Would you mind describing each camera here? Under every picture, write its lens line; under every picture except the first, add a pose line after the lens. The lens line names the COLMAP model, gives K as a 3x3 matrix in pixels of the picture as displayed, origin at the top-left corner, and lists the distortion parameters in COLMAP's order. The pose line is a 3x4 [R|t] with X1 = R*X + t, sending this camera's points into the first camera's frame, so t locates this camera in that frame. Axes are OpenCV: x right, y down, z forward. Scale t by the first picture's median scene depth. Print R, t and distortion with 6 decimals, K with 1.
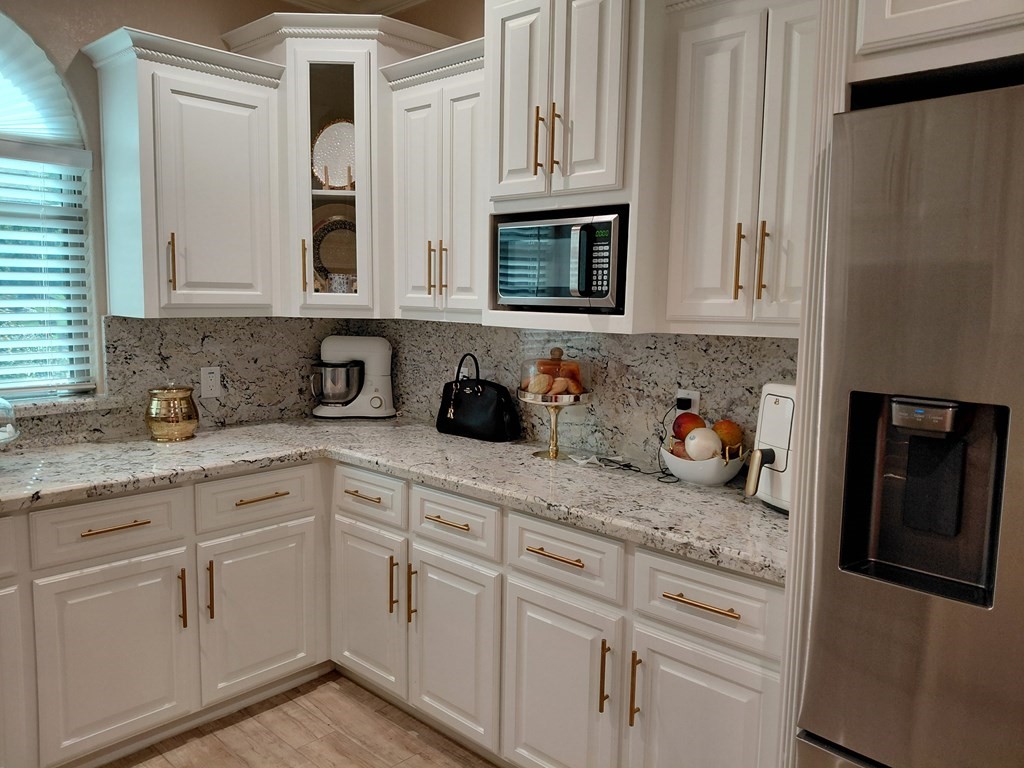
lens RADIAL K [[741.0, 0, 516.2], [0, 741.0, 377.5], [0, 0, 1]] dist [0.073210, -0.146536]
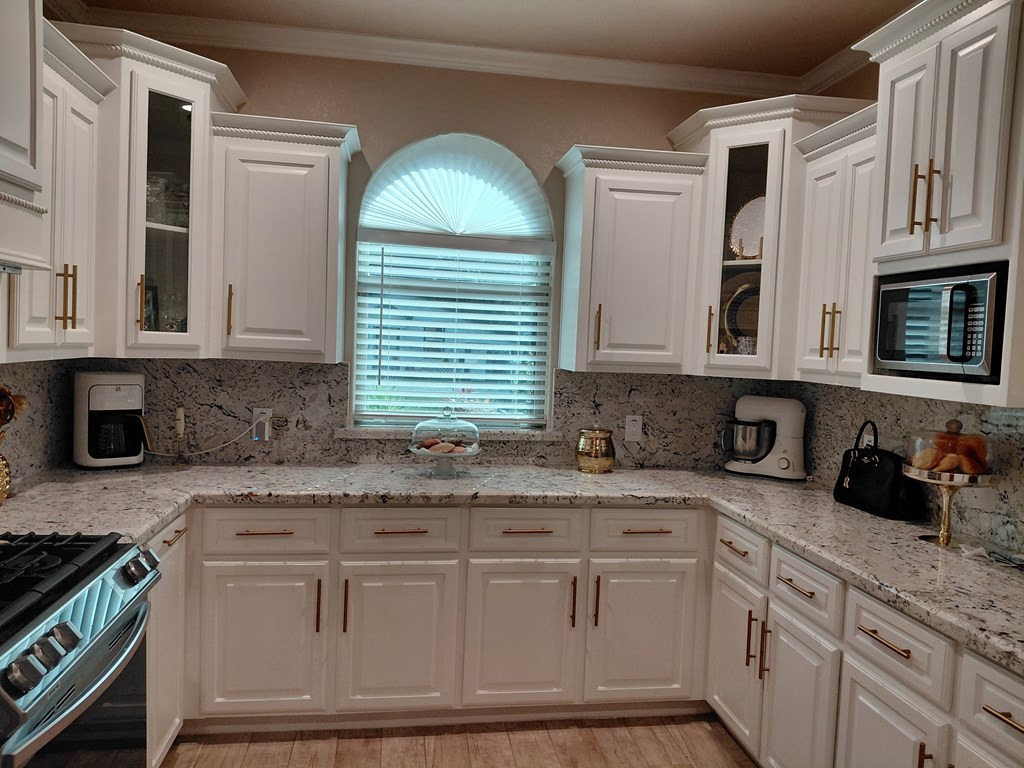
lens RADIAL K [[741.0, 0, 516.2], [0, 741.0, 377.5], [0, 0, 1]] dist [0.073210, -0.146536]
pose [[0.771871, 0.040364, -0.634497, 0.213542], [-0.093337, 0.994364, -0.050288, 0.003166], [0.628891, 0.098038, 0.771288, -0.025130]]
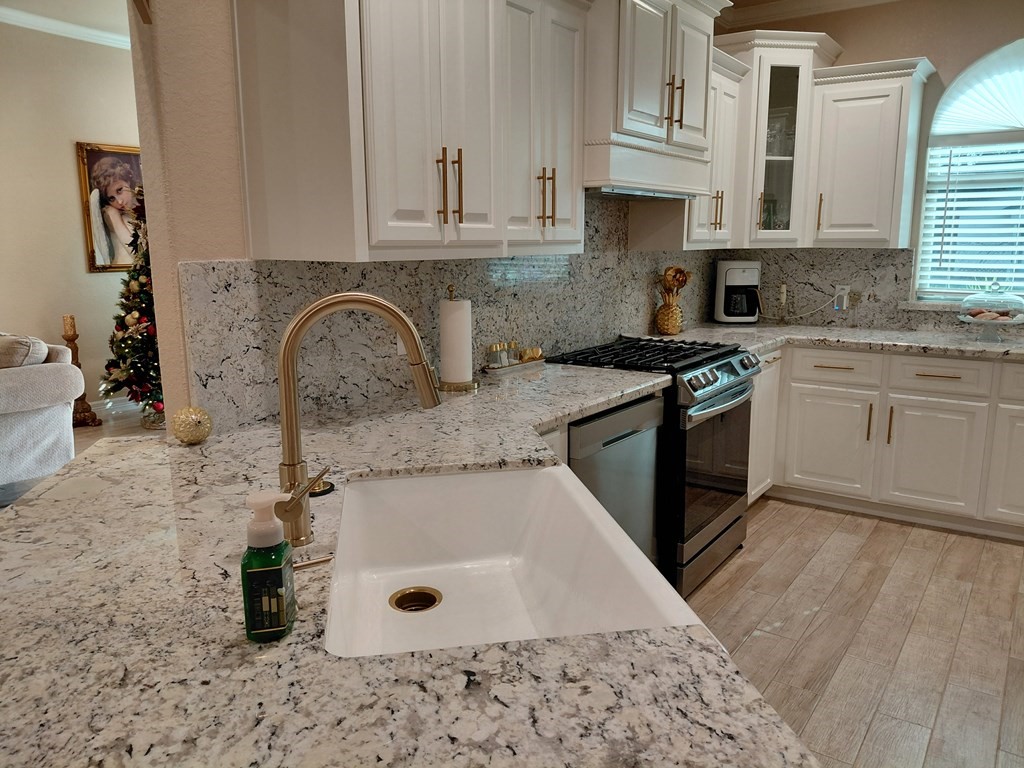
lens RADIAL K [[758.4, 0, 506.2], [0, 758.4, 383.5], [0, 0, 1]] dist [0.003406, -0.000338]
pose [[0.093812, 0.170953, -0.980803, 0.706529], [-0.102446, 0.981576, 0.161289, 0.048179], [0.990305, 0.085349, 0.109597, -0.228000]]
